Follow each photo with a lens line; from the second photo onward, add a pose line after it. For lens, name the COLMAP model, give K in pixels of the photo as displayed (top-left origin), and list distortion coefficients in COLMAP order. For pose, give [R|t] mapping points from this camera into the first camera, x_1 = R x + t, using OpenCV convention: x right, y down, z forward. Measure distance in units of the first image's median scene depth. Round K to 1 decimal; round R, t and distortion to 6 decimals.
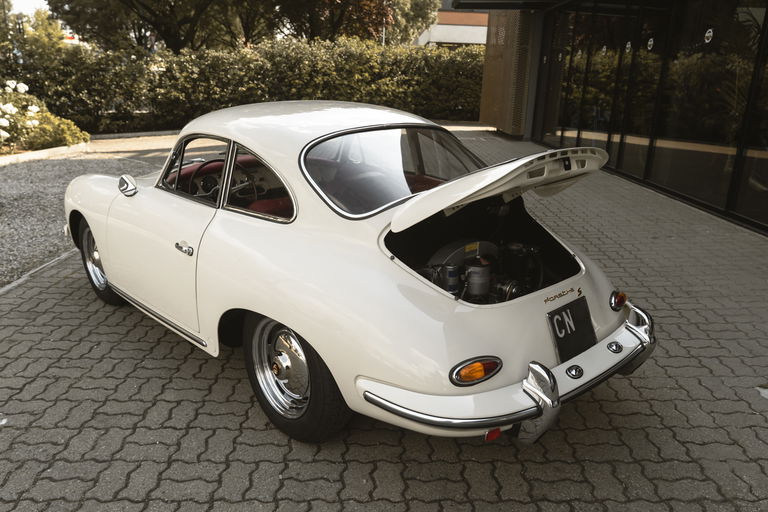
lens RADIAL K [[606.2, 0, 386.8], [0, 606.2, 259.8], [0, 0, 1]] dist [-0.006061, -0.003139]
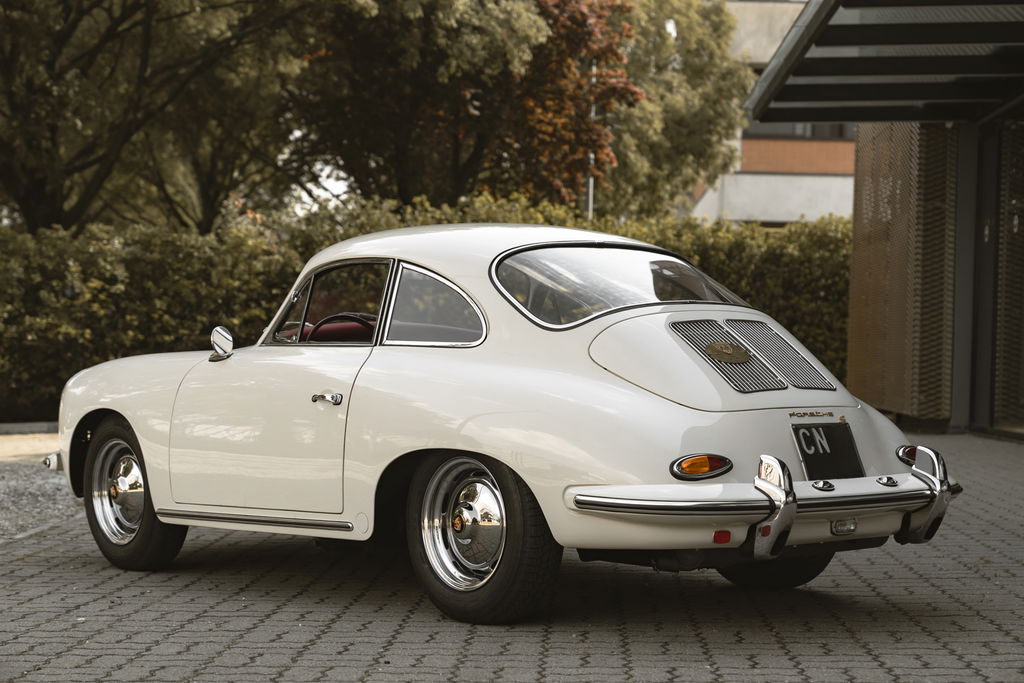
lens RADIAL K [[1874.9, 0, 511.6], [0, 1874.9, 341.0], [0, 0, 1]] dist [0.052669, 0.000000]
pose [[0.998875, -0.007317, -0.046852, 0.000074], [-0.006134, 0.959785, -0.280668, 0.076887], [0.047022, 0.280640, 0.958661, -0.167490]]
